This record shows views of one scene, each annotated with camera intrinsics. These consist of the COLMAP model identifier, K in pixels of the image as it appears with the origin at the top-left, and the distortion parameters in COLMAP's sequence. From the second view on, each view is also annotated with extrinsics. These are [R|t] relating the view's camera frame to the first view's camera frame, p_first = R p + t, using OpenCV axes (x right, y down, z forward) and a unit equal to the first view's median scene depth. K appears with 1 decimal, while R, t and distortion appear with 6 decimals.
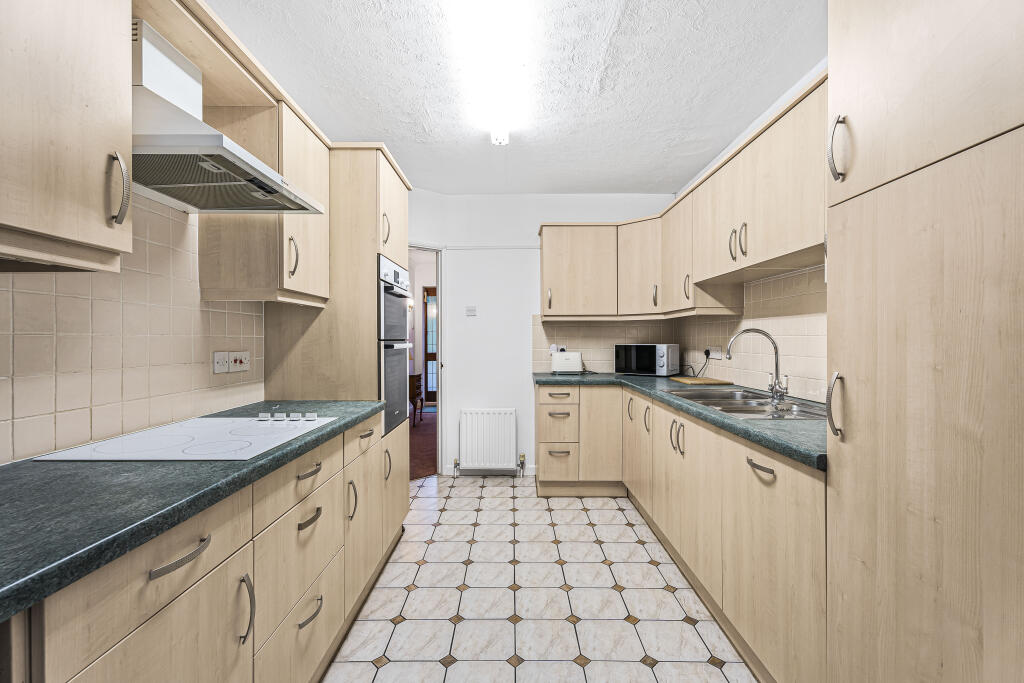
lens RADIAL K [[460.5, 0, 513.0], [0, 460.5, 338.9], [0, 0, 1]] dist [0.000502, 0.000155]
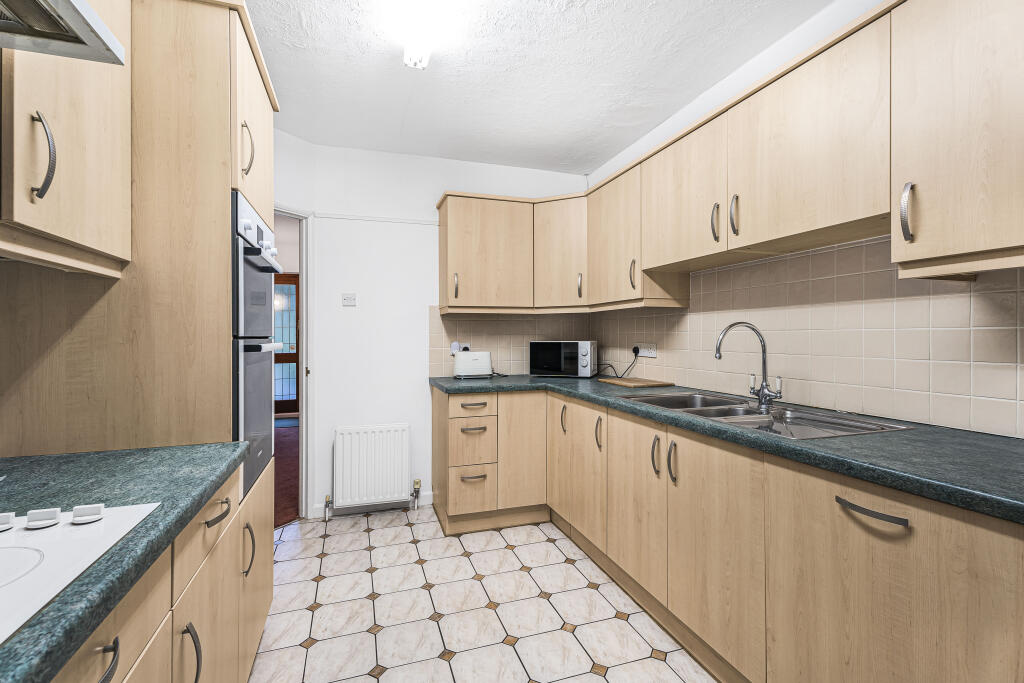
lens RADIAL K [[462.1, 0, 512.2], [0, 462.1, 329.9], [0, 0, 1]] dist [0.001815, 0.000645]
pose [[0.947209, 0.000544, 0.320618, -0.094609], [0.003811, 0.999909, -0.012954, 0.001171], [-0.320595, 0.013492, 0.947120, 0.216662]]
